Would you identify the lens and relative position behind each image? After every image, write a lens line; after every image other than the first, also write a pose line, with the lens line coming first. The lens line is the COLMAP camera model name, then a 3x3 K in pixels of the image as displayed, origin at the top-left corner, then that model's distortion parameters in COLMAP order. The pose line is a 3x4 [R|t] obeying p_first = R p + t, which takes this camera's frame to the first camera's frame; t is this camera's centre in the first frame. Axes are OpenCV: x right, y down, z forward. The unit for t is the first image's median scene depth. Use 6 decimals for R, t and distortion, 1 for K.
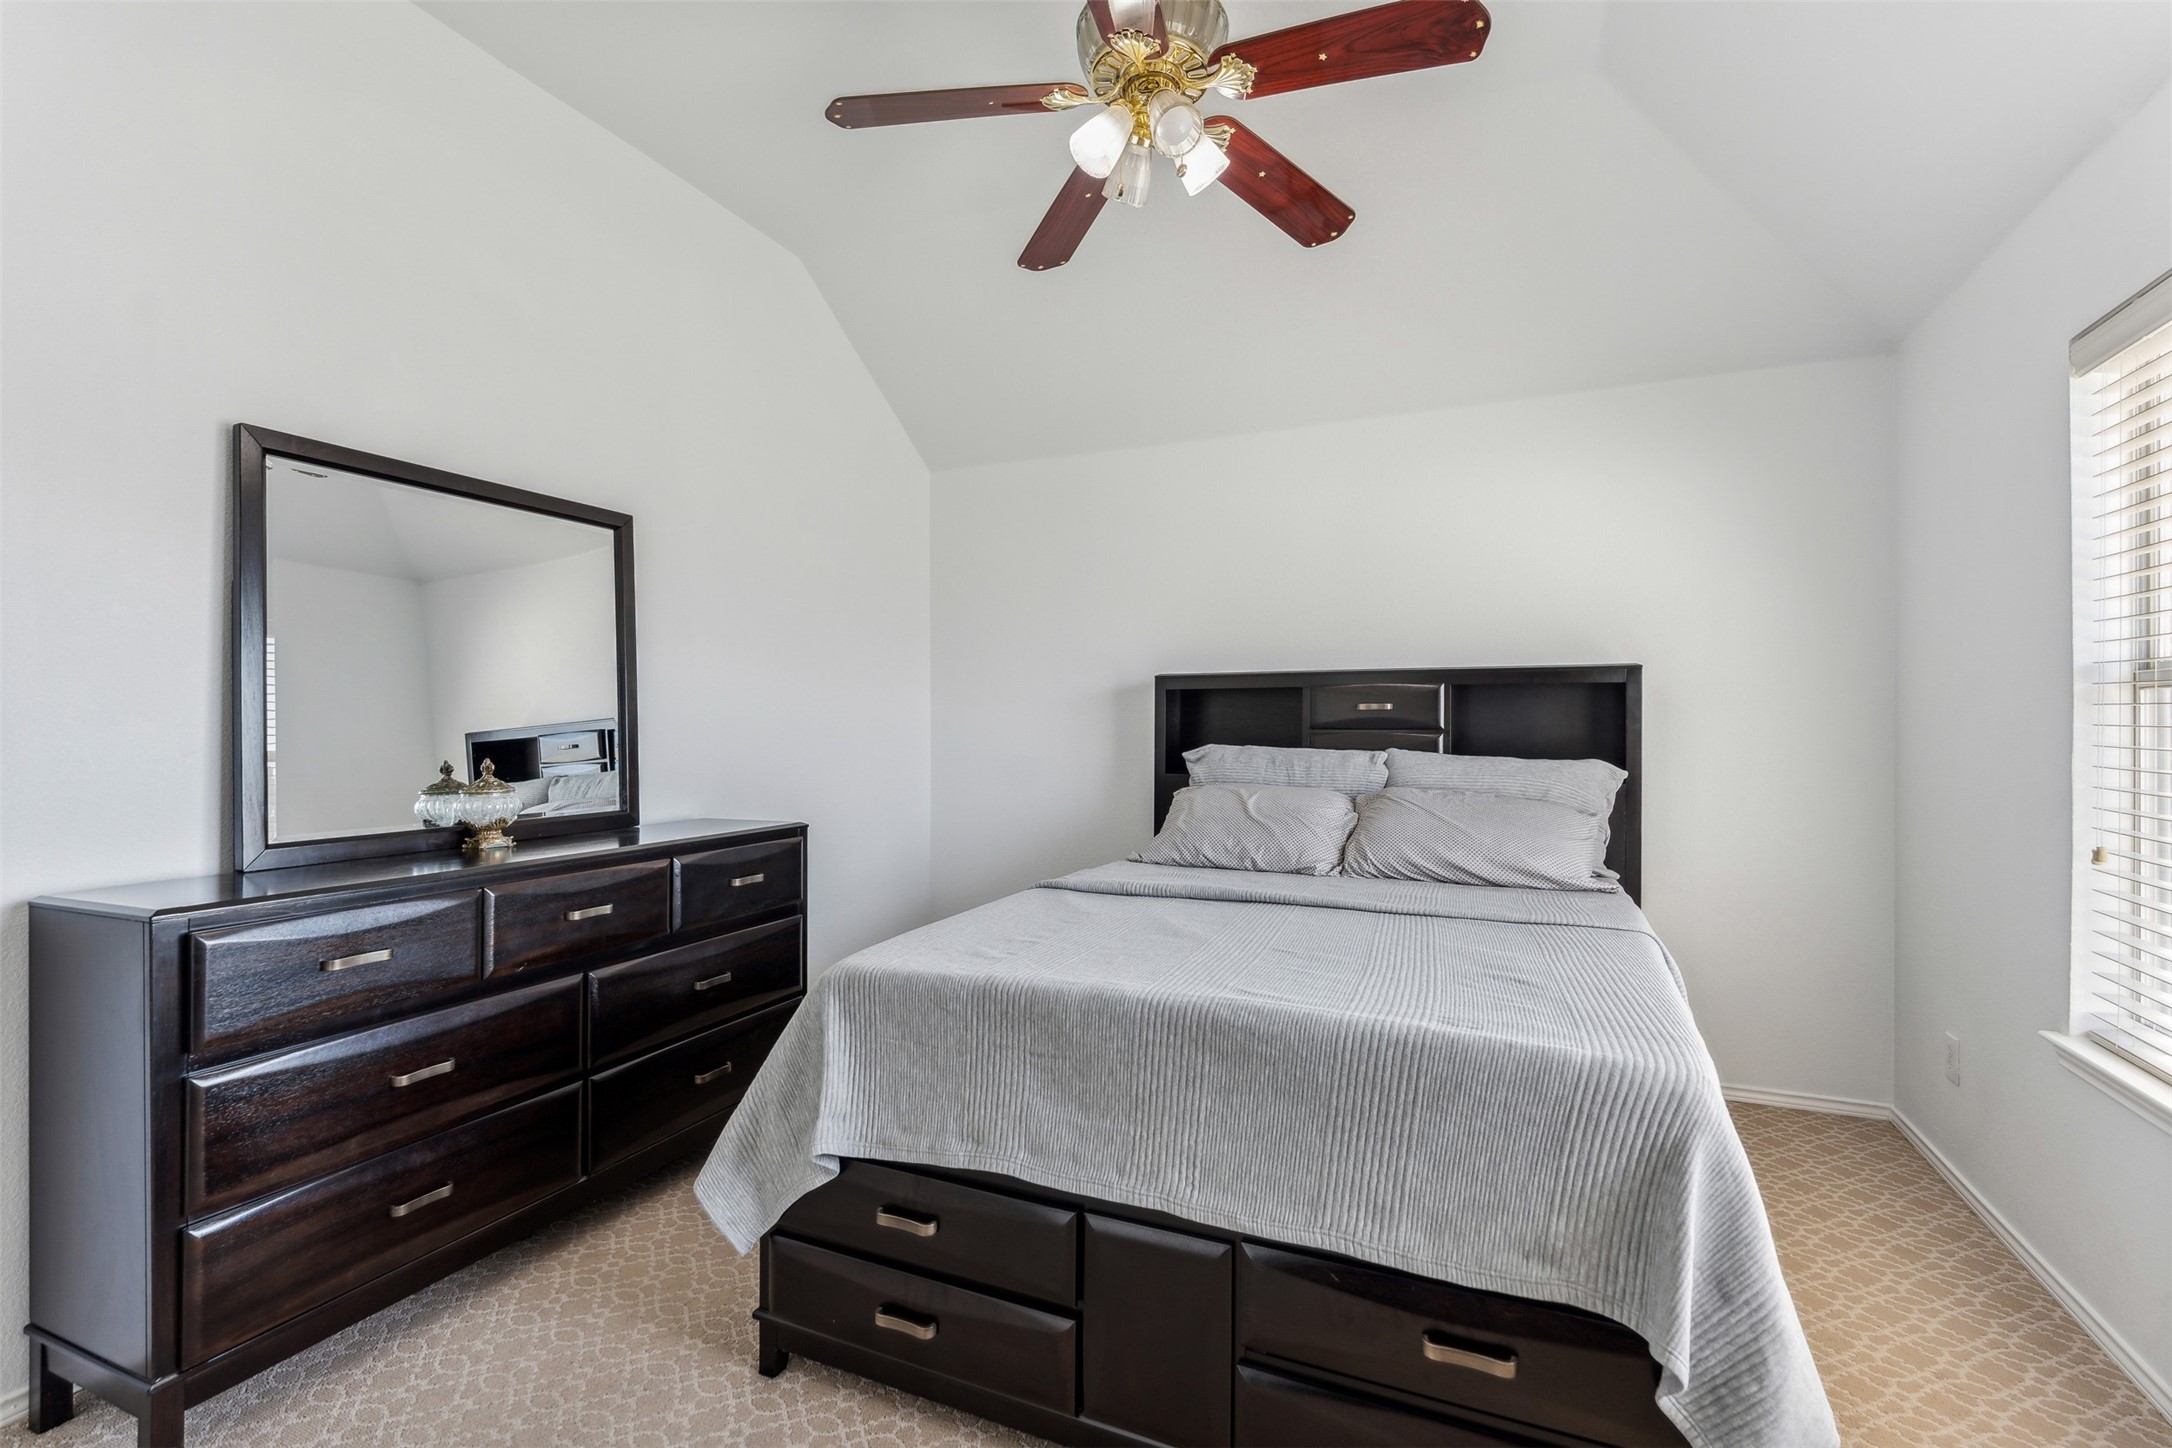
lens RADIAL K [[994.1, 0, 1083.5], [0, 994.1, 732.9], [0, 0, 1]] dist [0.003396, 0.000204]
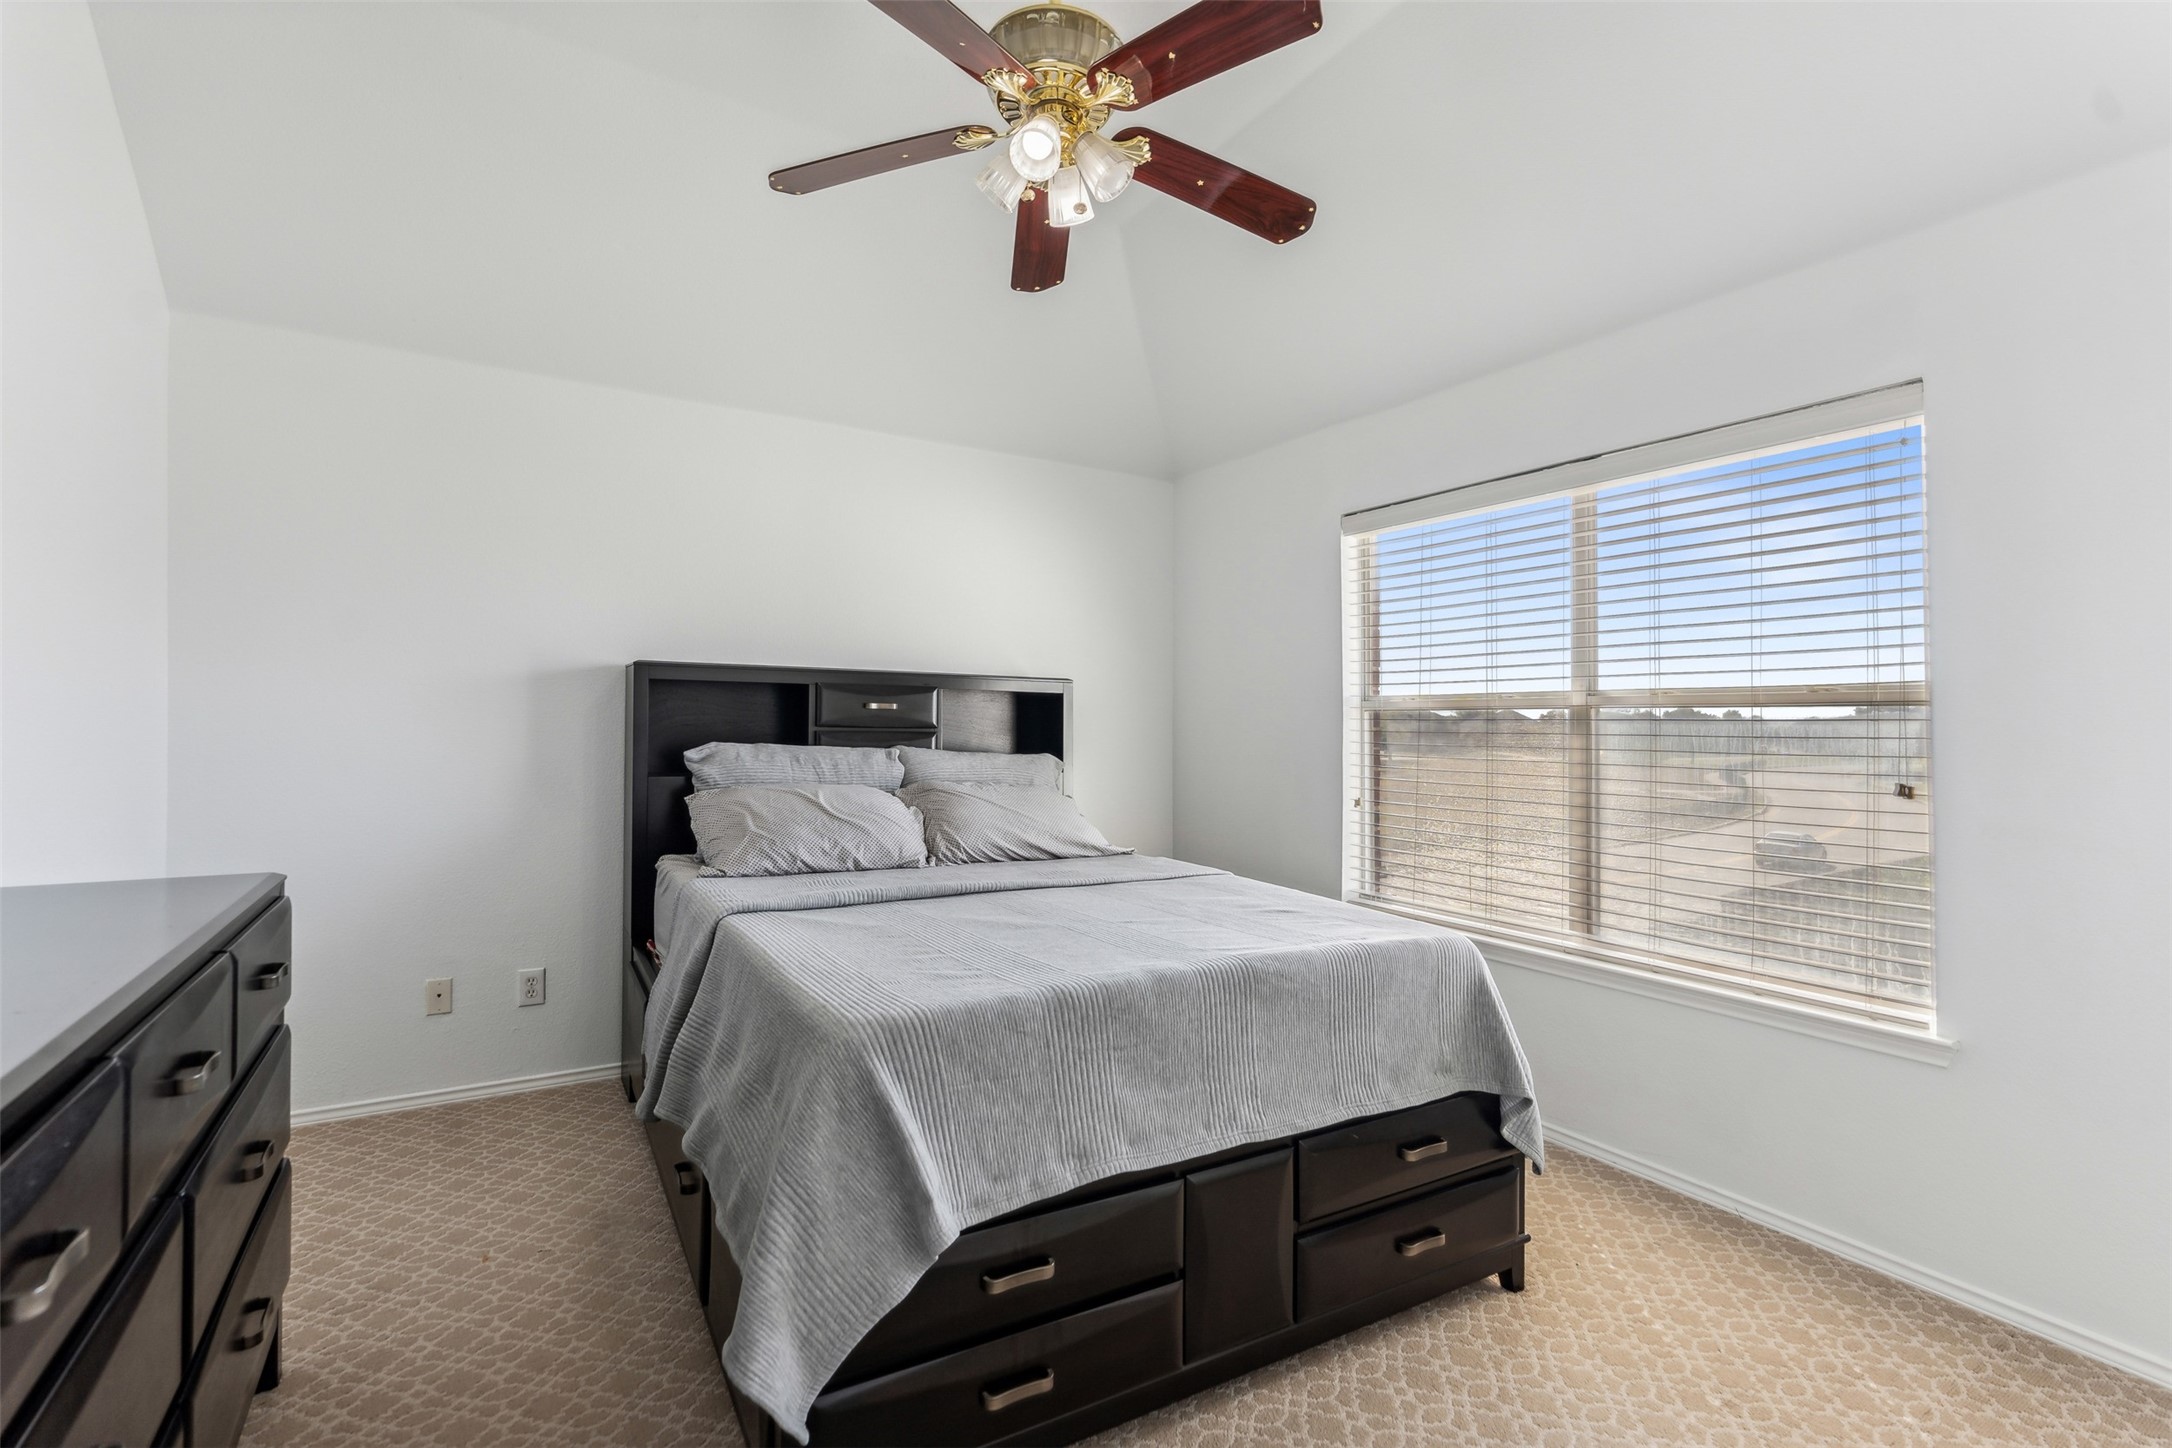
lens RADIAL K [[992.1, 0, 1086.0], [0, 992.1, 724.0], [0, 0, 1]] dist [0.007699, -0.000052]
pose [[0.572885, 0.011687, 0.819553, -0.730658], [-0.008154, 0.999930, -0.008560, -0.000214], [-0.819595, -0.001779, 0.572940, 0.359596]]
